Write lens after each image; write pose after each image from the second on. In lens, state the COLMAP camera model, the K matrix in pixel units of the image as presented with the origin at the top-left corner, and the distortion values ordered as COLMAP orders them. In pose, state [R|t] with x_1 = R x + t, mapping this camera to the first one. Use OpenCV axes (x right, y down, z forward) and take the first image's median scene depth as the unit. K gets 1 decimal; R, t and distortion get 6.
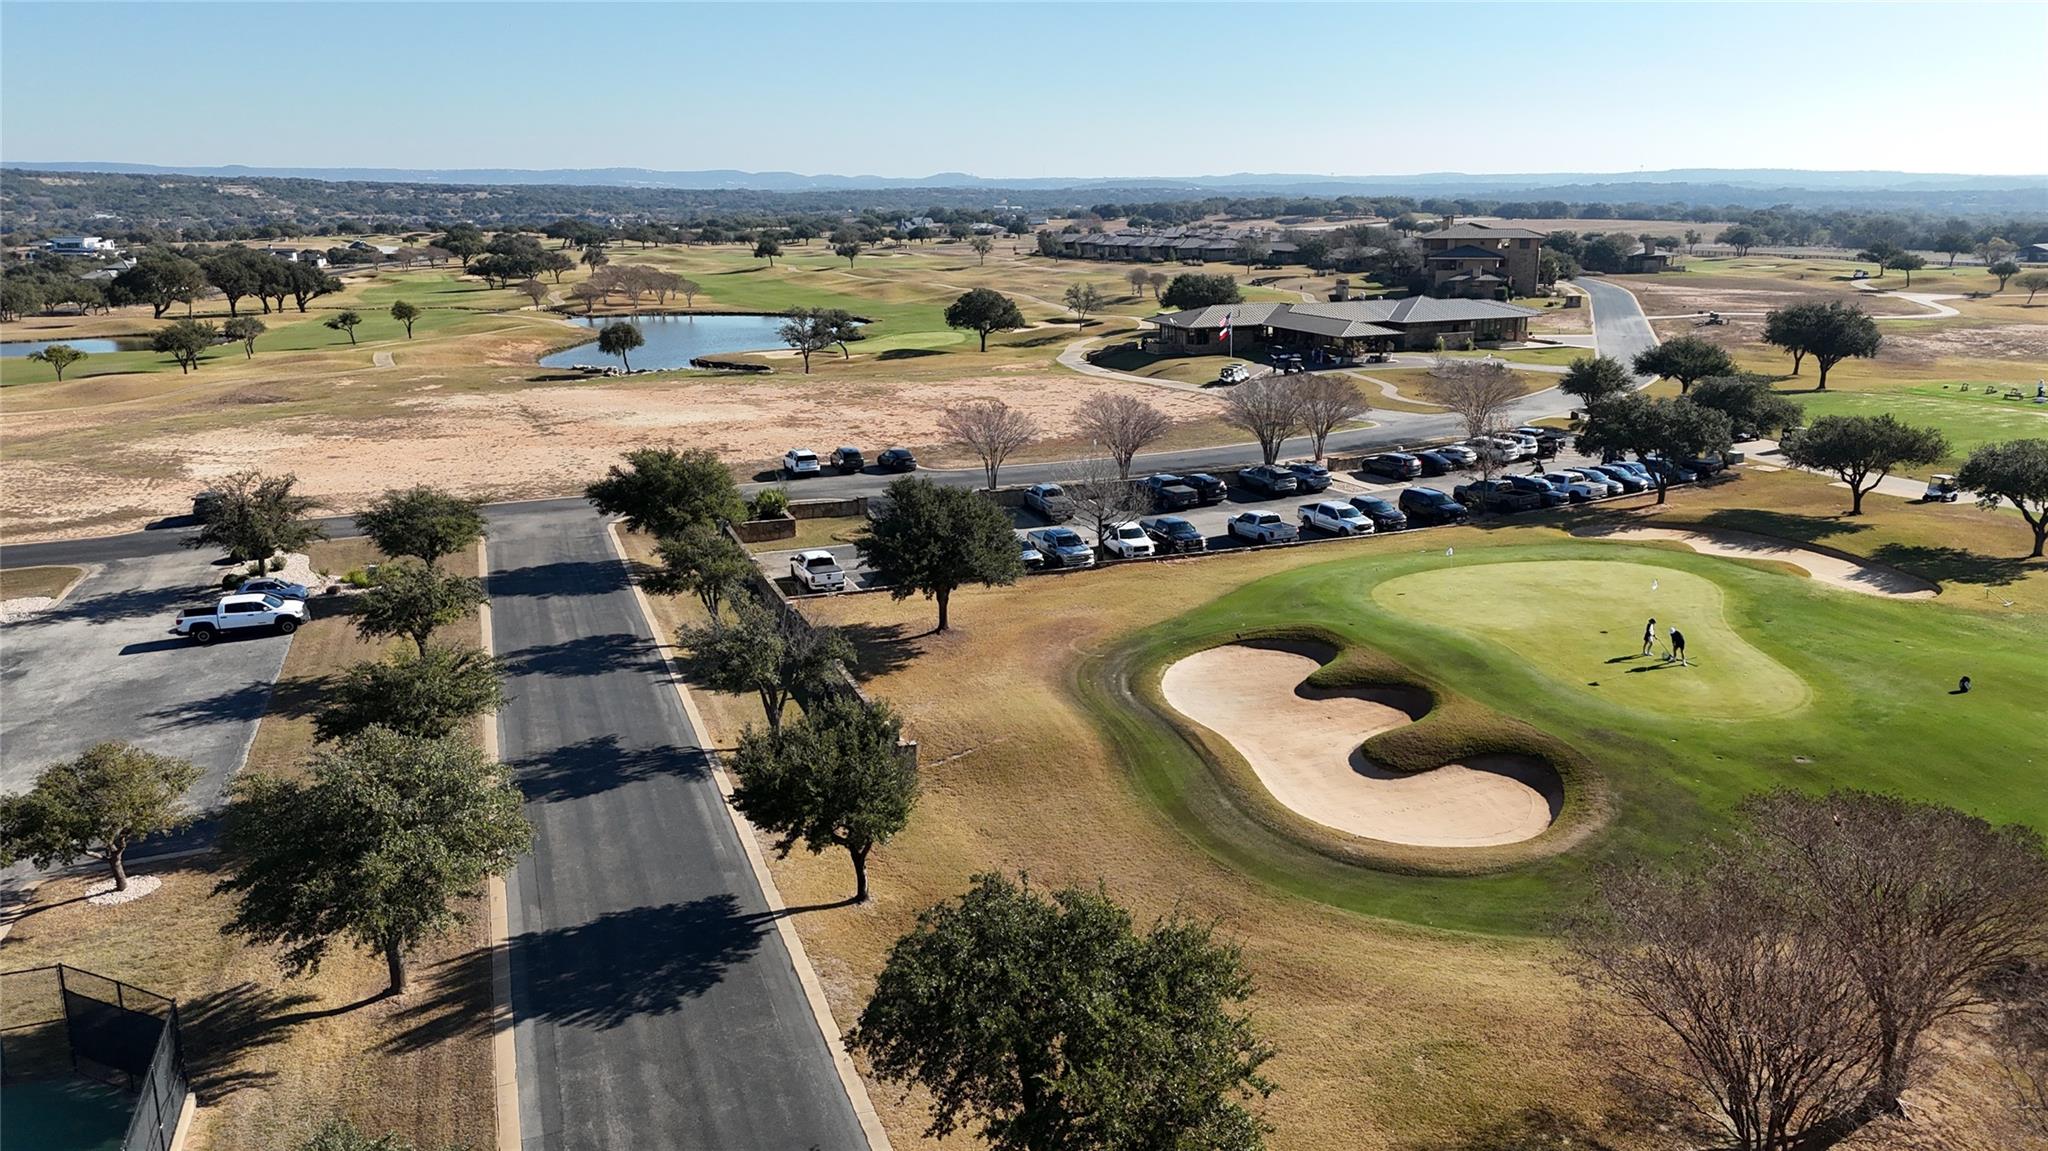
lens RADIAL K [[1494.7, 0, 1031.4], [0, 1494.7, 573.9], [0, 0, 1]] dist [0.081171, -0.078779]
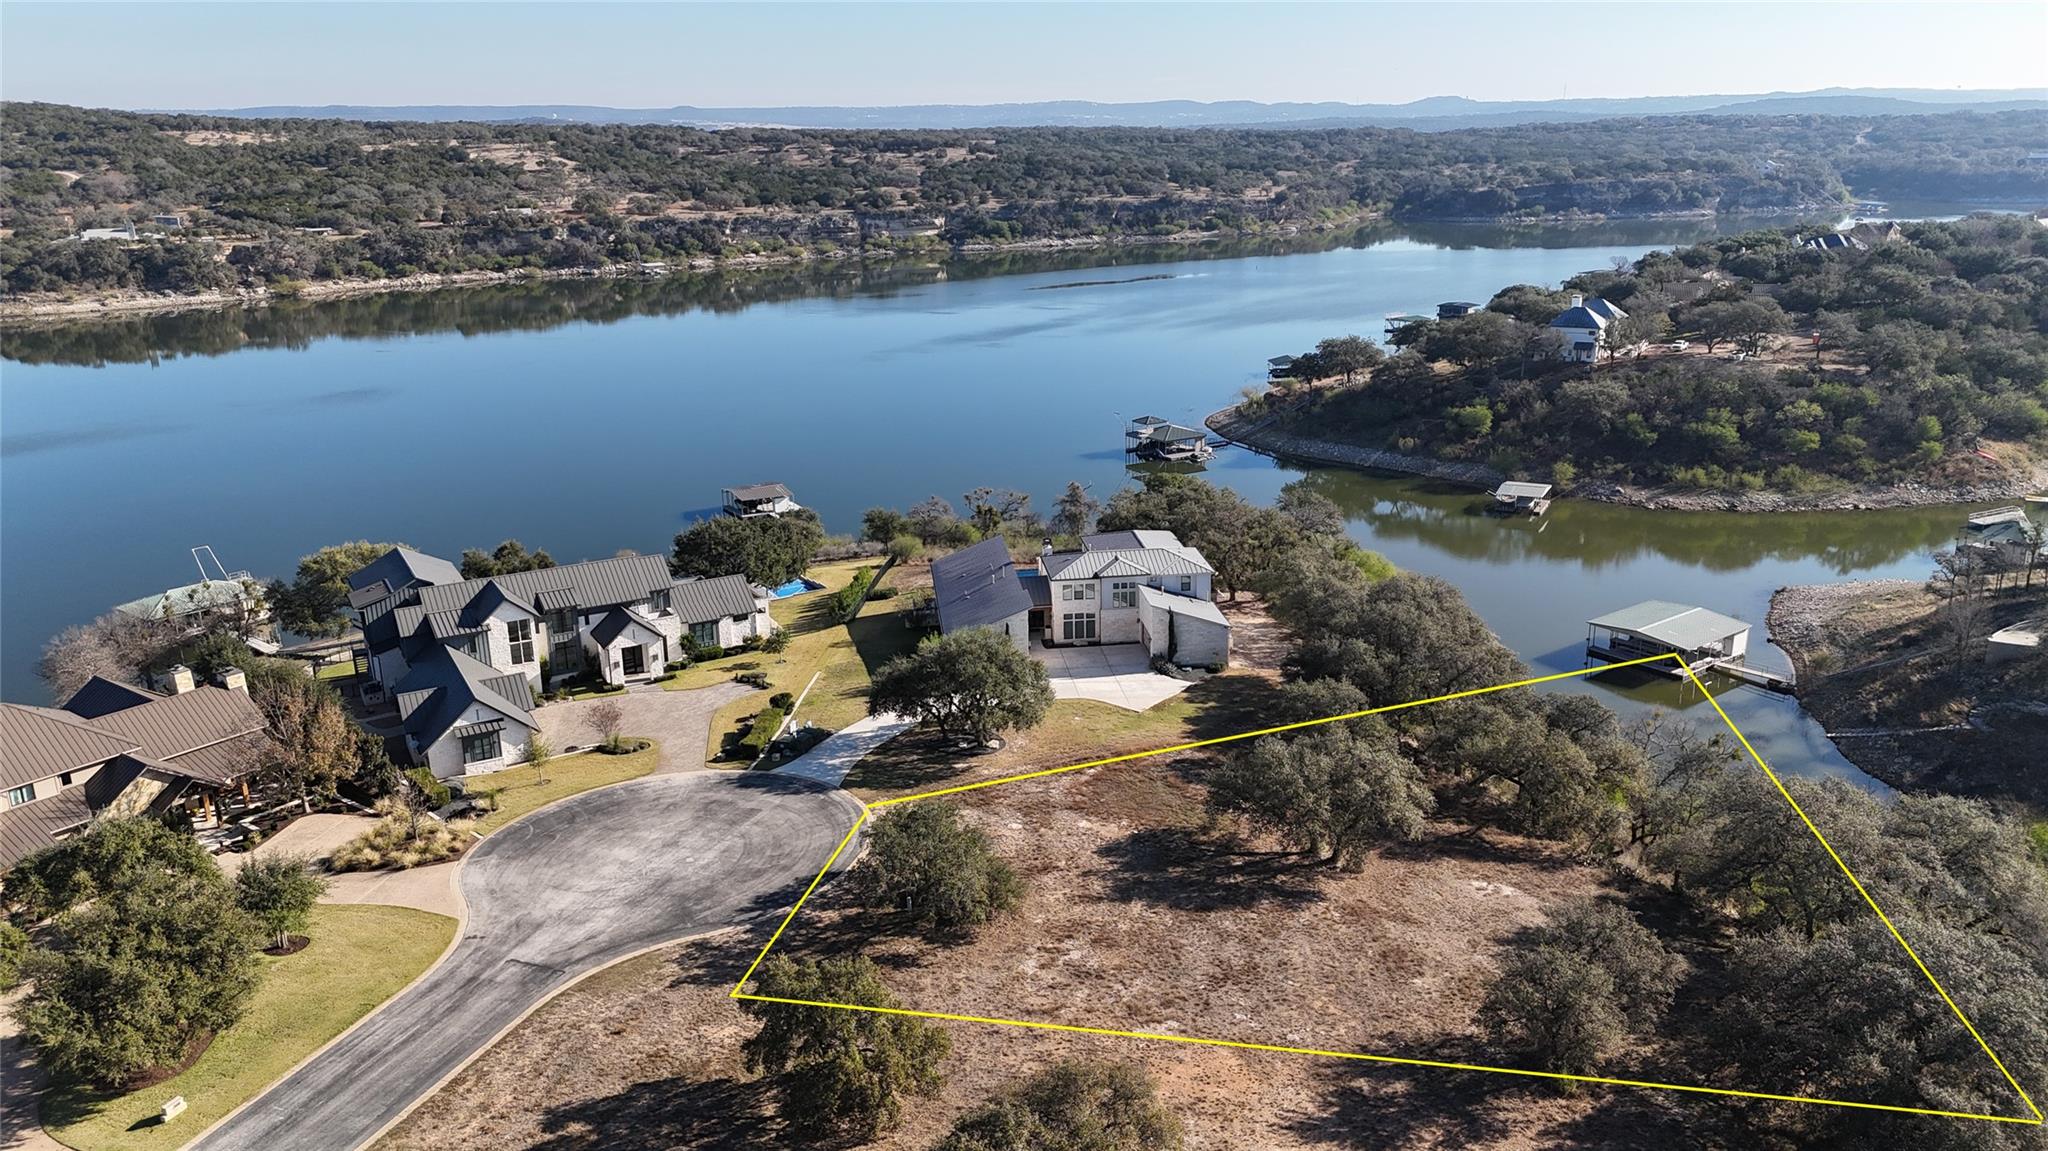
lens RADIAL K [[1494.7, 0, 1031.4], [0, 1494.7, 573.9], [0, 0, 1]] dist [0.081171, -0.078779]
pose [[0.964989, 0.063232, -0.254554, -0.832322], [-0.052182, 0.997388, 0.049940, -0.563563], [0.257047, -0.034908, 0.965768, 2.125086]]
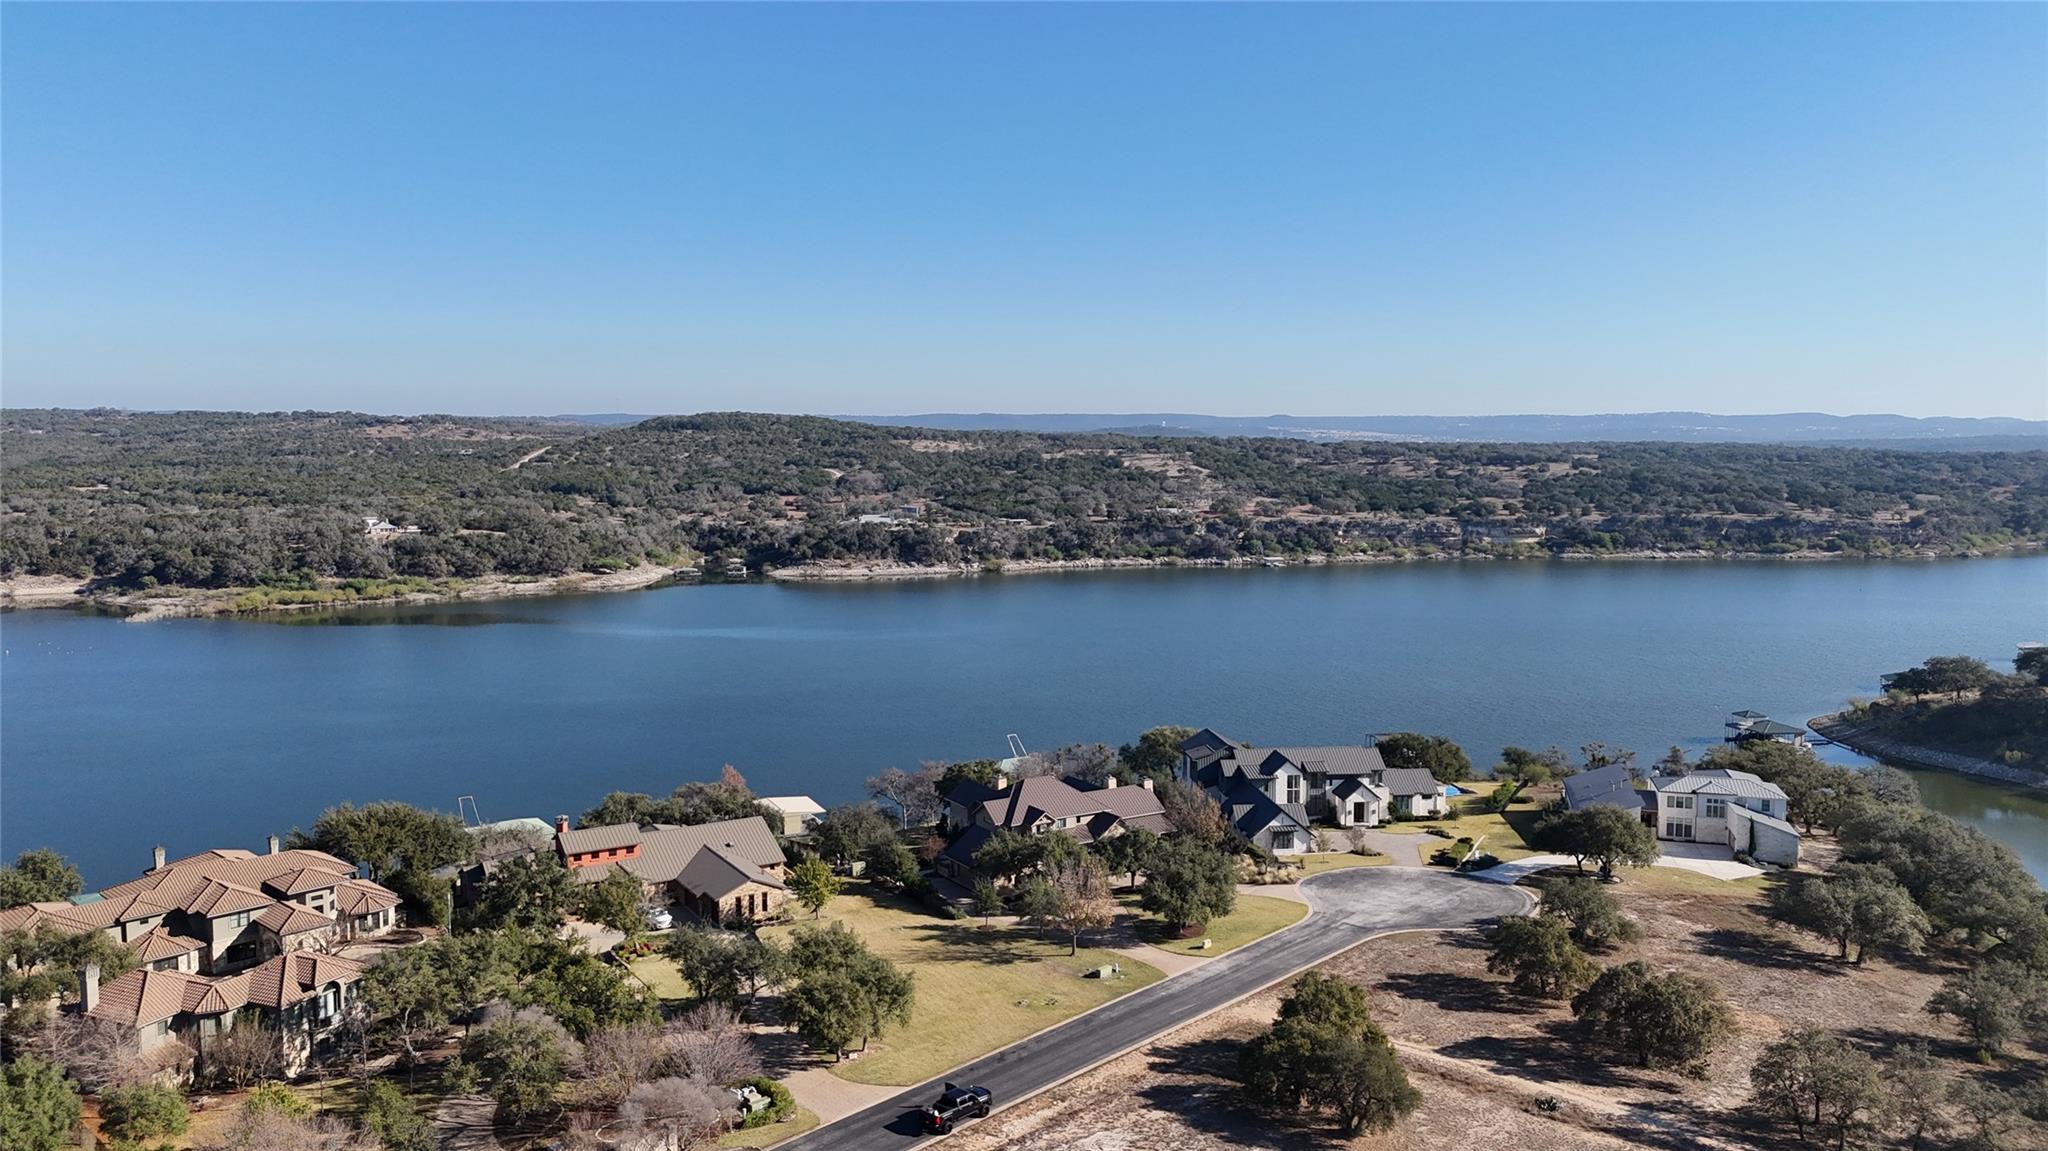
lens RADIAL K [[1491.8, 0, 1031.5], [0, 1491.8, 573.0], [0, 0, 1]] dist [0.094047, -0.098071]
pose [[0.800474, 0.061121, -0.596243, -0.796178], [-0.153099, 0.982637, -0.104811, -0.537596], [0.579484, 0.175182, 0.795933, 1.965324]]
